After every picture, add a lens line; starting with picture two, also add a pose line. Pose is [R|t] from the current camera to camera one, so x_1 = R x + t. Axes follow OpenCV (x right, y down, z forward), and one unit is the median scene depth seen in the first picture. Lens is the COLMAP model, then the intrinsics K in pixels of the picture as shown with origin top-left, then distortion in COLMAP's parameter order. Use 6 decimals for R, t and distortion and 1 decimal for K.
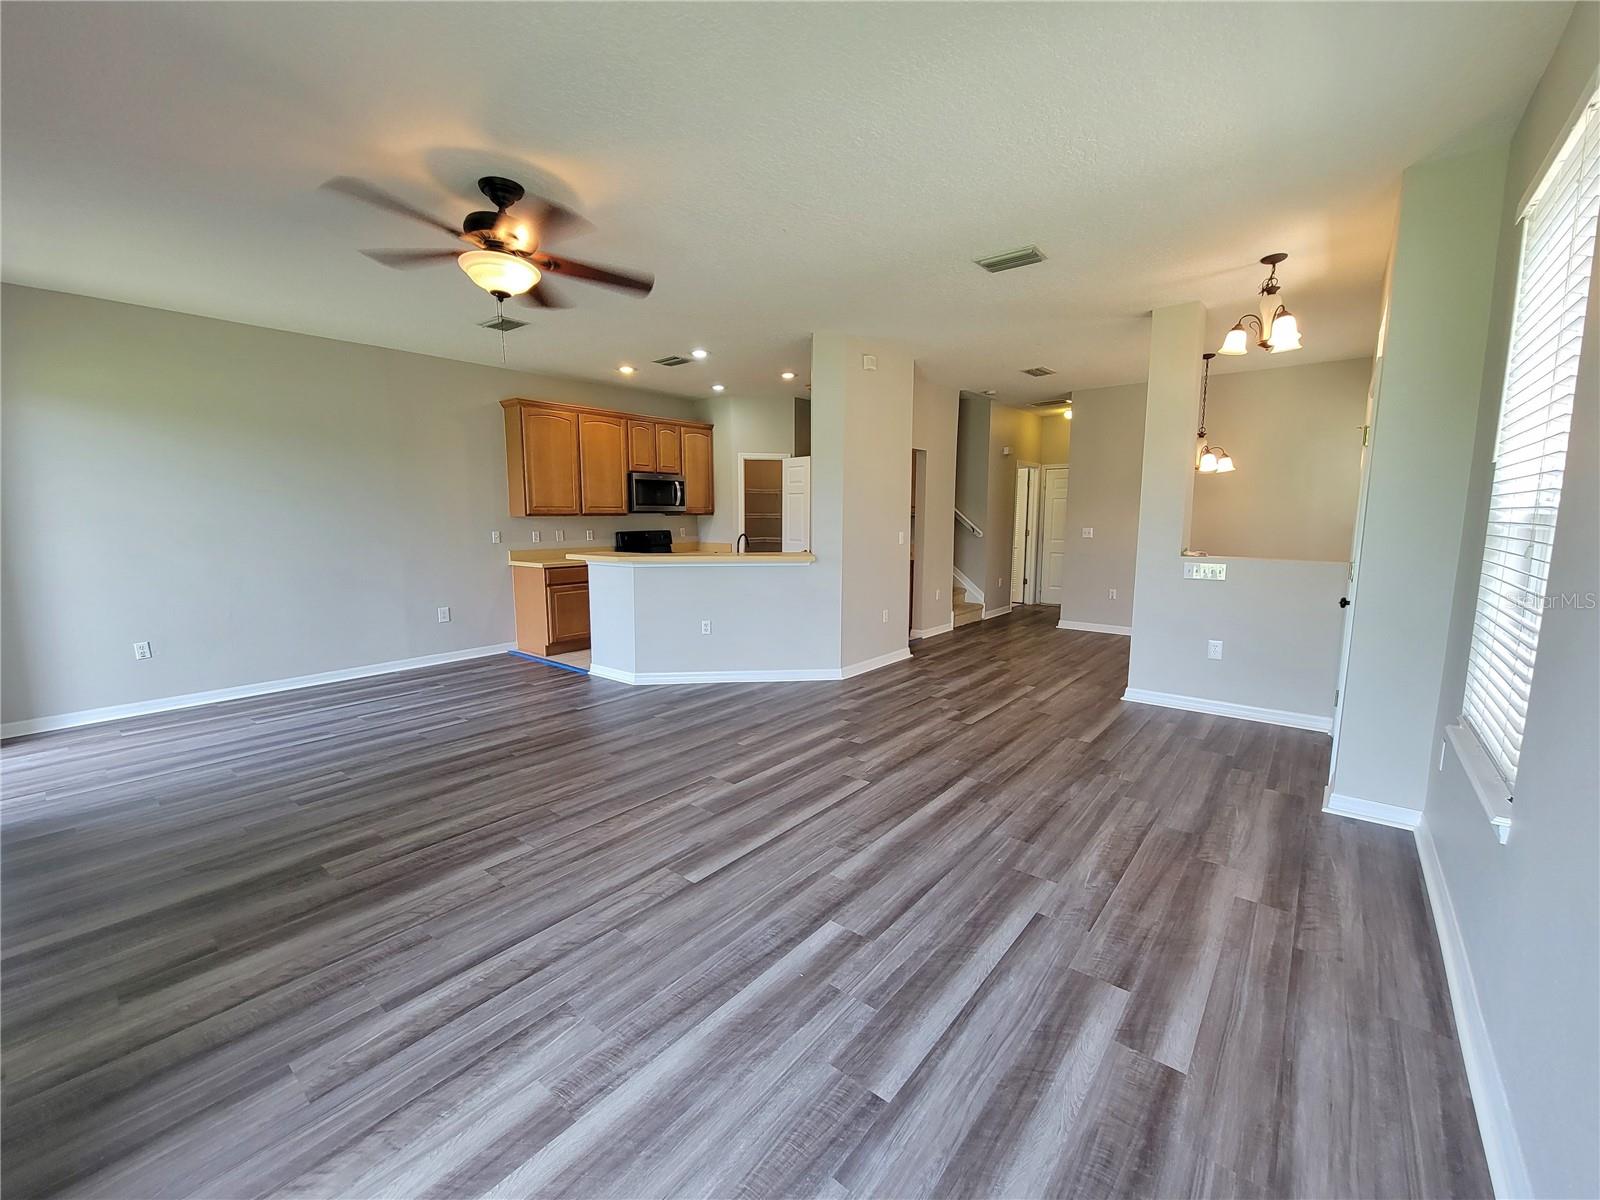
lens RADIAL K [[654.7, 0, 794.6], [0, 654.7, 602.7], [0, 0, 1]] dist [-0.003154, -0.000430]
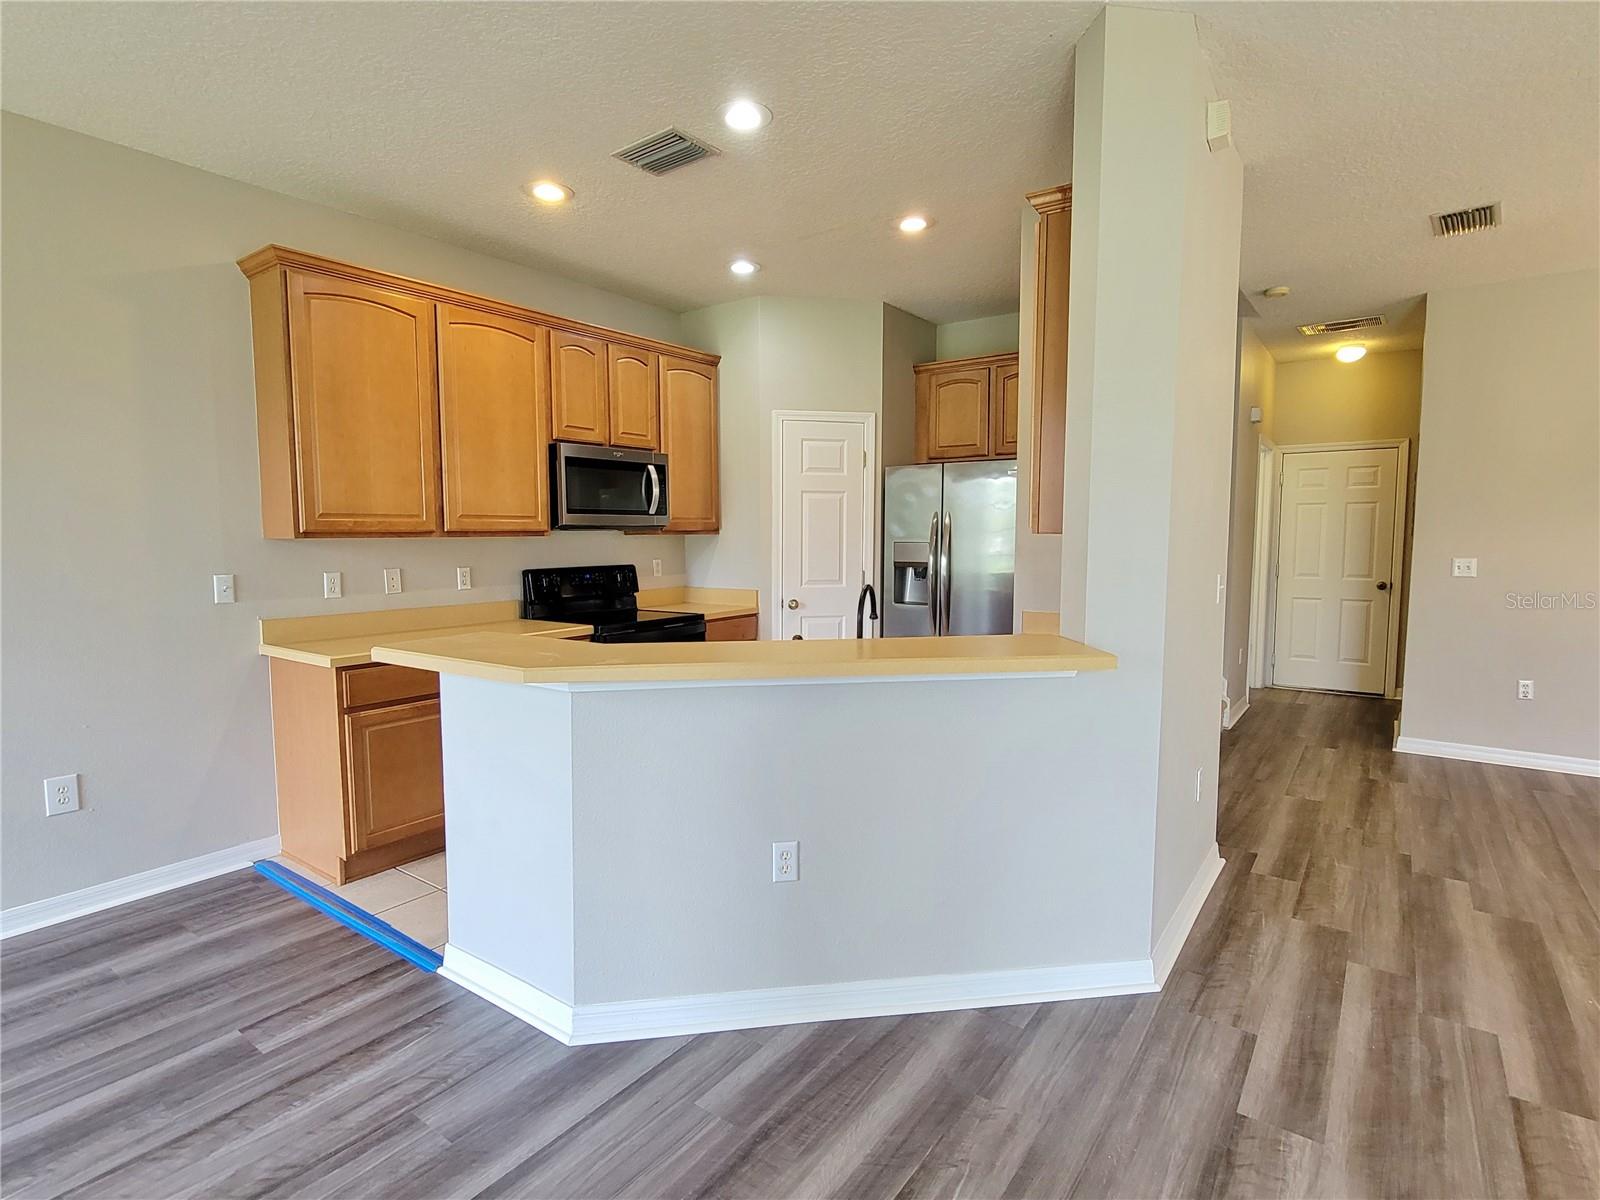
lens RADIAL K [[815.2, 0, 794.4], [0, 815.2, 603.0], [0, 0, 1]] dist [-0.002183, -0.000530]
pose [[0.998681, -0.006013, 0.050997, -0.218267], [0.008395, 0.998878, -0.046613, -0.112299], [-0.050659, 0.046980, 0.997610, 0.824759]]
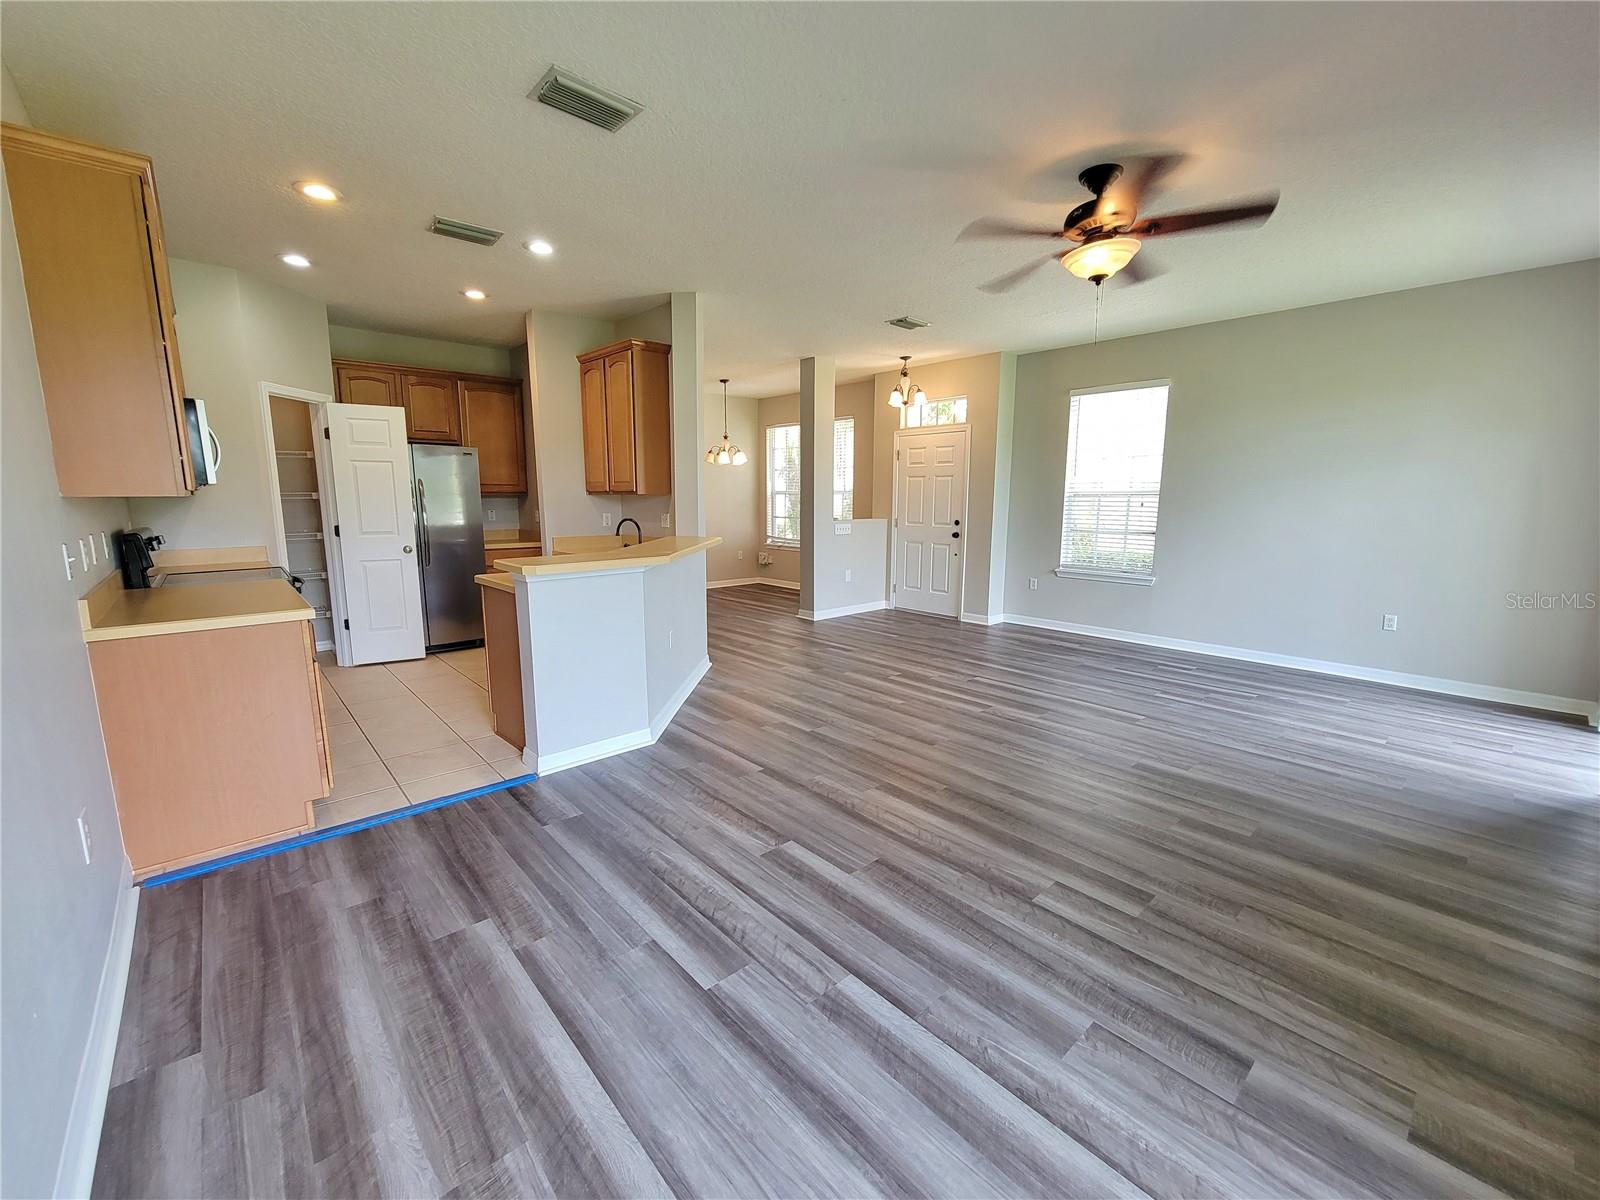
lens RADIAL K [[654.7, 0, 794.6], [0, 654.7, 602.7], [0, 0, 1]] dist [-0.003154, -0.000430]
pose [[0.155367, -0.159015, 0.974975, -1.247647], [0.131014, 0.981558, 0.139211, -0.136090], [-0.979130, 0.106107, 0.173335, 1.041471]]
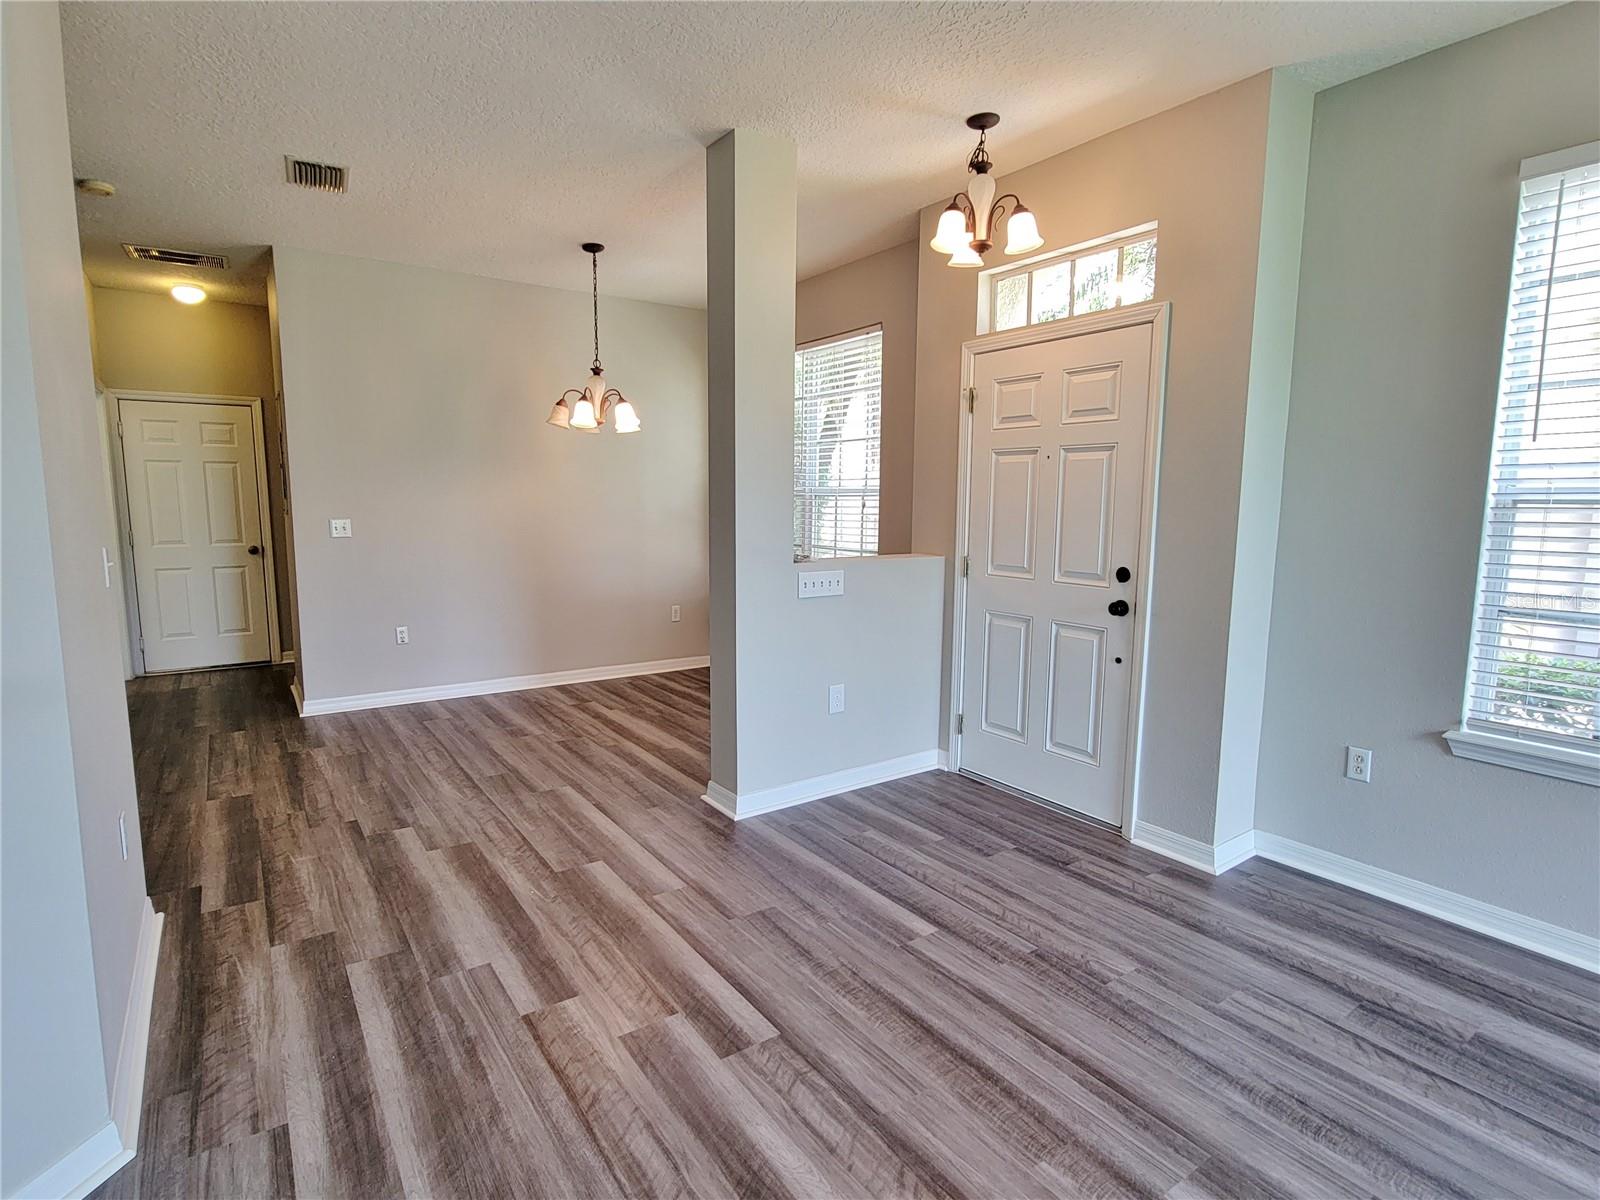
lens RADIAL K [[815.2, 0, 794.4], [0, 815.2, 603.0], [0, 0, 1]] dist [-0.002183, -0.000530]
pose [[0.270661, -0.119349, 0.955248, -0.187325], [0.120837, 0.988649, 0.089284, -0.127573], [-0.955061, 0.091264, 0.282011, 0.975652]]
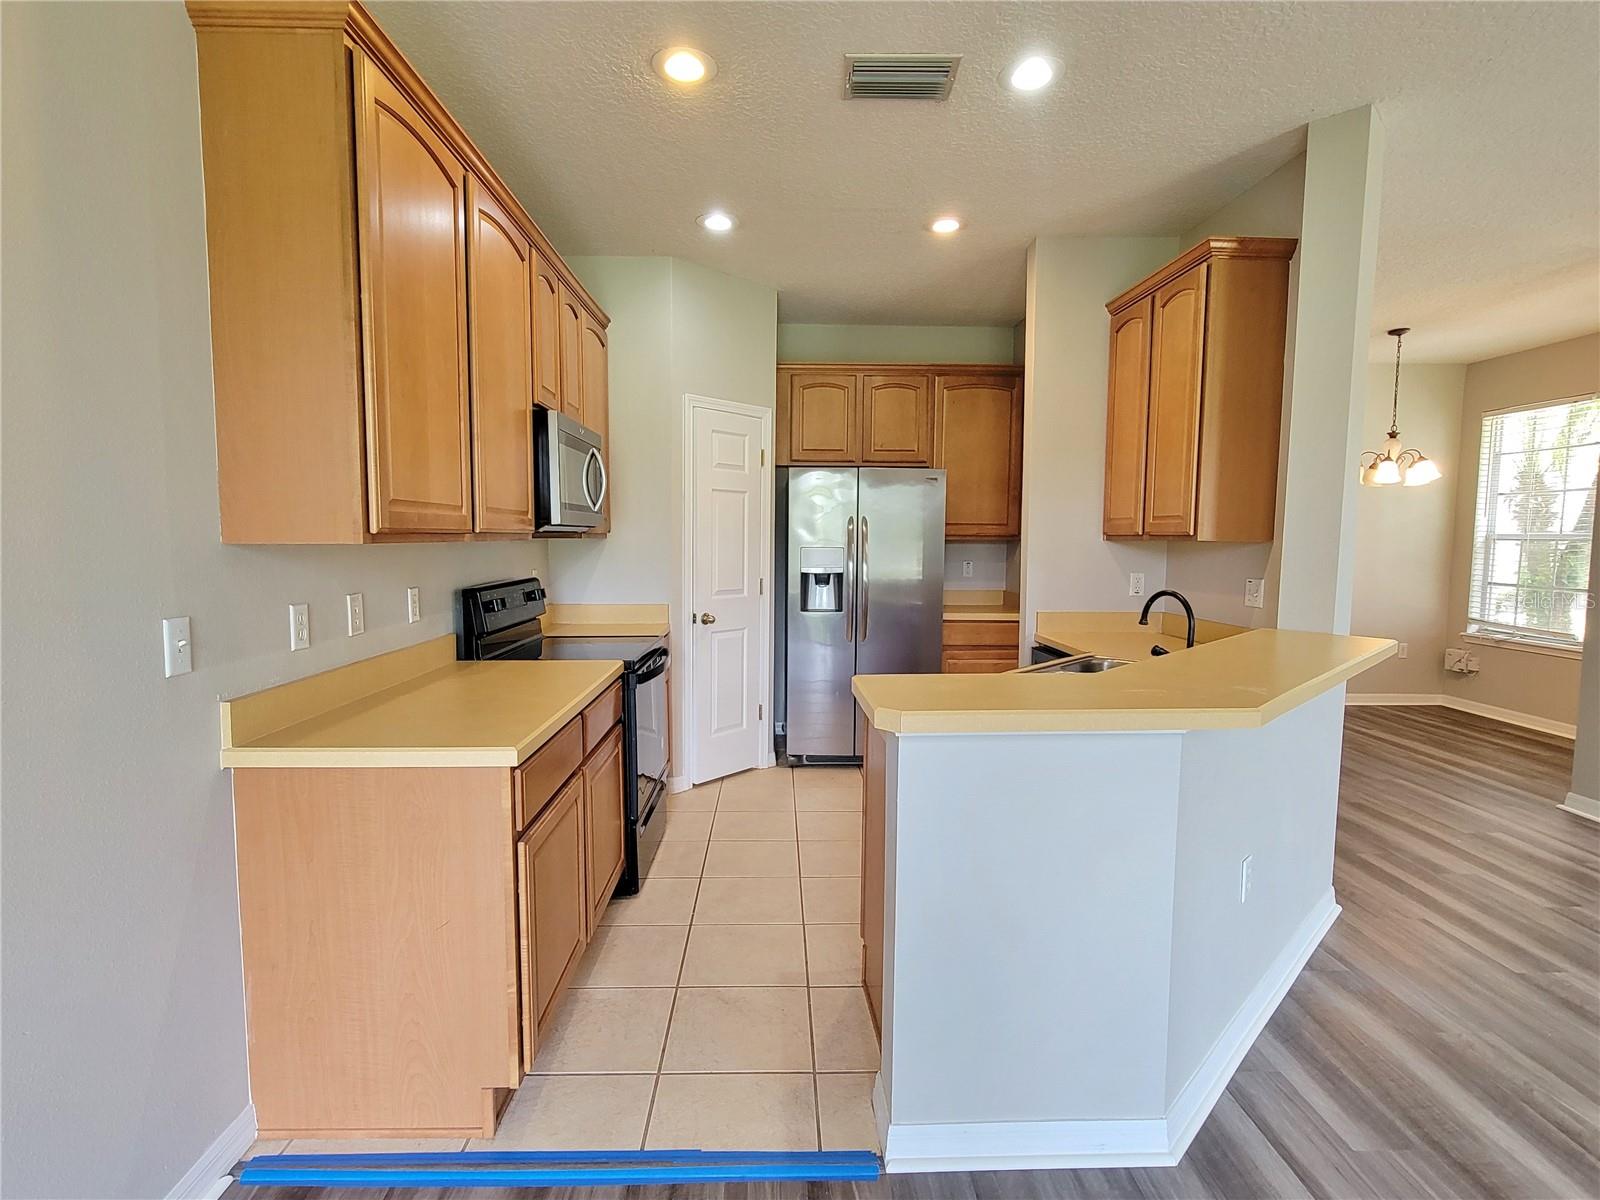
lens RADIAL K [[812.7, 0, 793.5], [0, 812.7, 603.8], [0, 0, 1]] dist [-0.003291, -0.000551]
pose [[0.760511, -0.048882, 0.647482, -0.823759], [0.080712, 0.996545, -0.019567, -0.161853], [-0.644289, 0.067141, 0.761829, 1.197015]]
